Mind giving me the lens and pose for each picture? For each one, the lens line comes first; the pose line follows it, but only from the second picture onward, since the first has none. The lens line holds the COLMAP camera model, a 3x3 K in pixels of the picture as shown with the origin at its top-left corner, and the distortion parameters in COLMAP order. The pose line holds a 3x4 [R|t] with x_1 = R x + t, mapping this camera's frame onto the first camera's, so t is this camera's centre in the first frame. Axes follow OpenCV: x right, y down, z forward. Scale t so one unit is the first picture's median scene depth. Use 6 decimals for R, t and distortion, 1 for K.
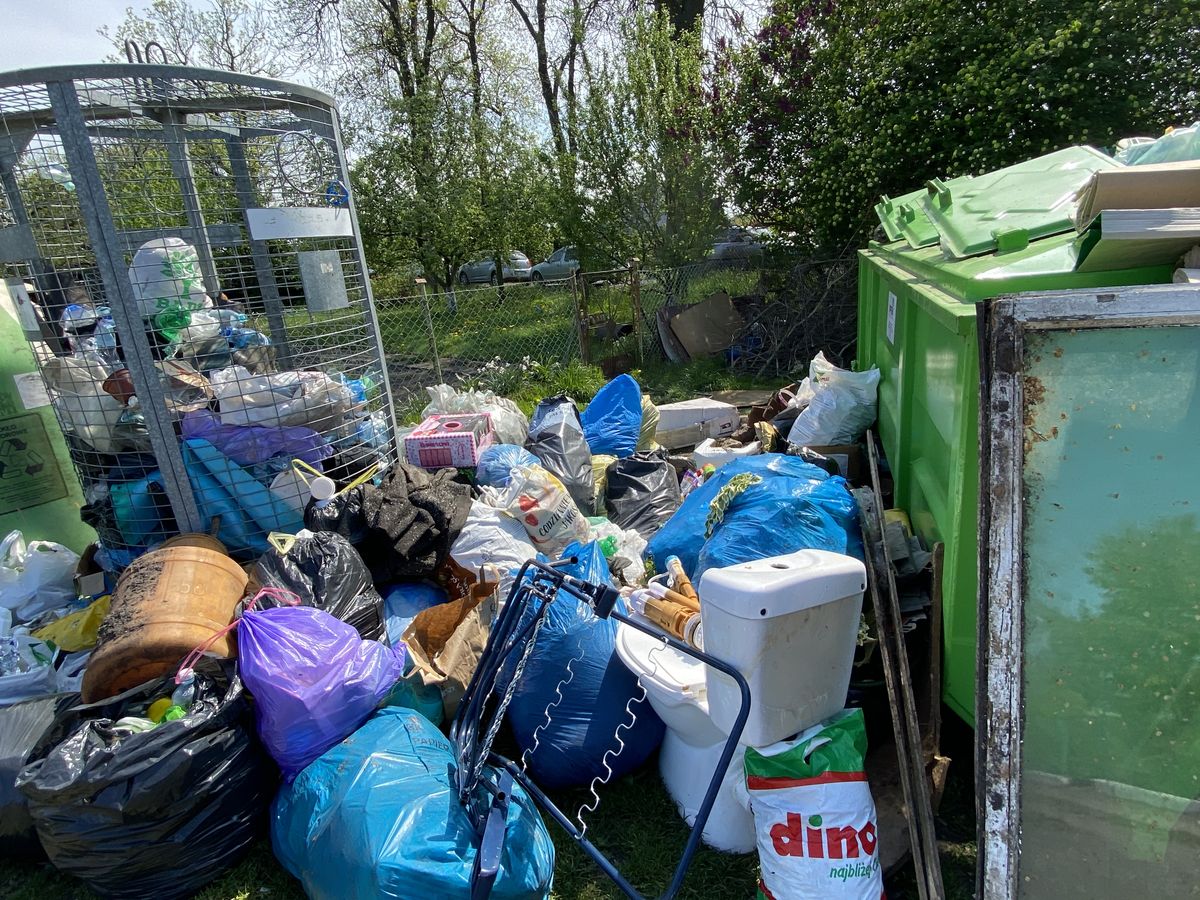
lens RADIAL K [[645.1, 0, 600.0], [0, 645.1, 450.0], [0, 0, 1]] dist [0.018865, -0.026027]
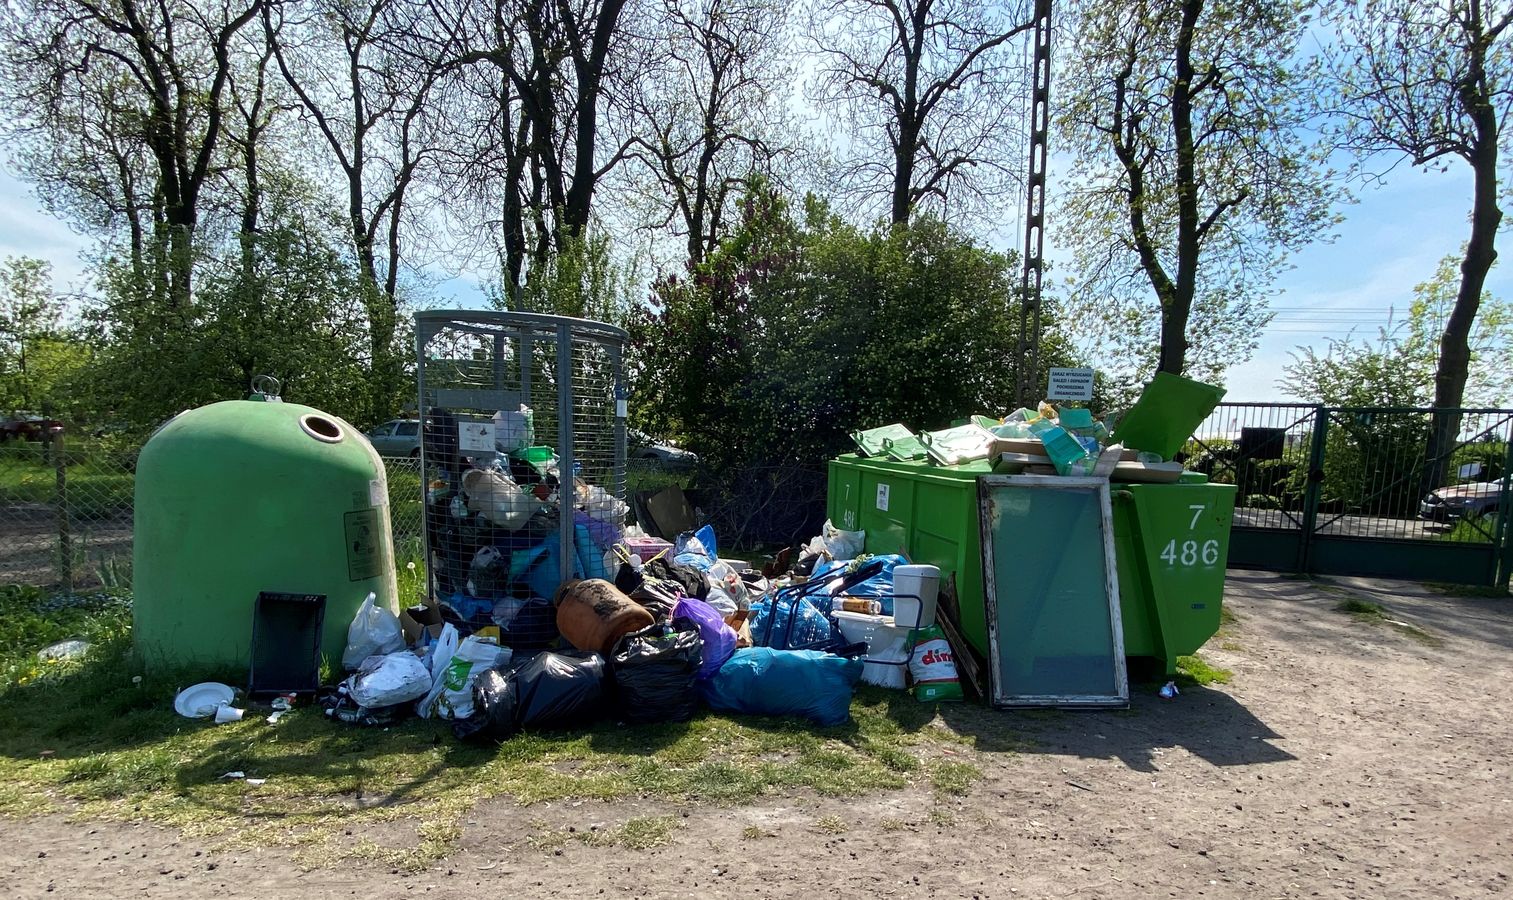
lens RADIAL K [[774.8, 0, 757.7], [0, 774.8, 569.5], [0, 0, 1]] dist [0.054041, -0.048724]
pose [[0.894357, 0.043654, 0.445218, -1.041691], [0.023066, 0.989403, -0.143348, 0.379230], [-0.446758, 0.138474, 0.883873, -0.933014]]
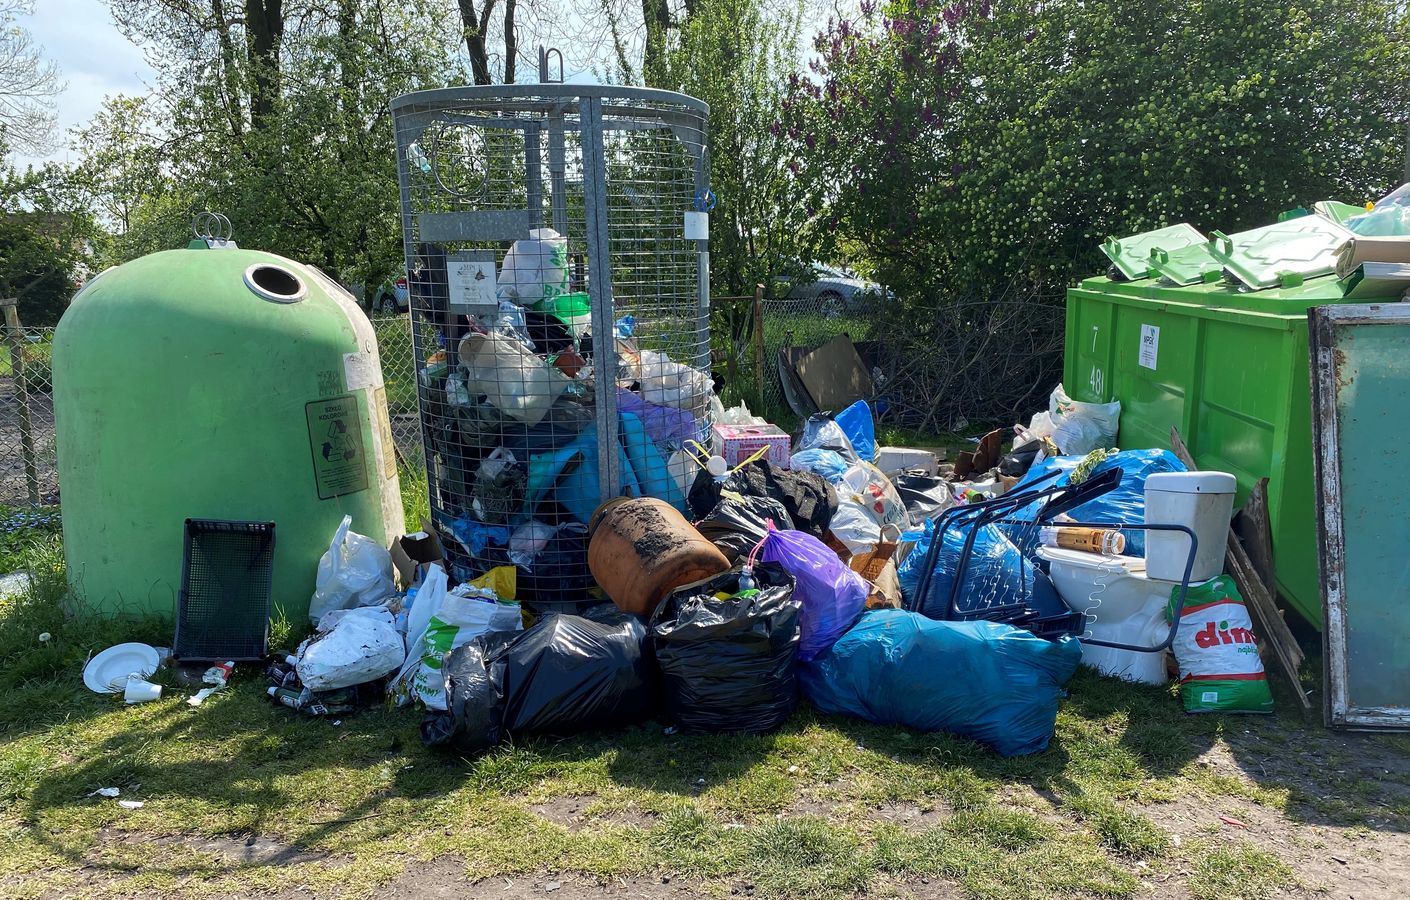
lens RADIAL K [[1046.3, 0, 722.2], [0, 1046.3, 516.3], [0, 0, 1]] dist [0.032639, -0.049925]
pose [[0.977817, 0.019485, 0.208552, -0.783607], [-0.002510, 0.996682, -0.081351, 0.286866], [-0.209446, 0.079023, 0.974622, -0.708529]]
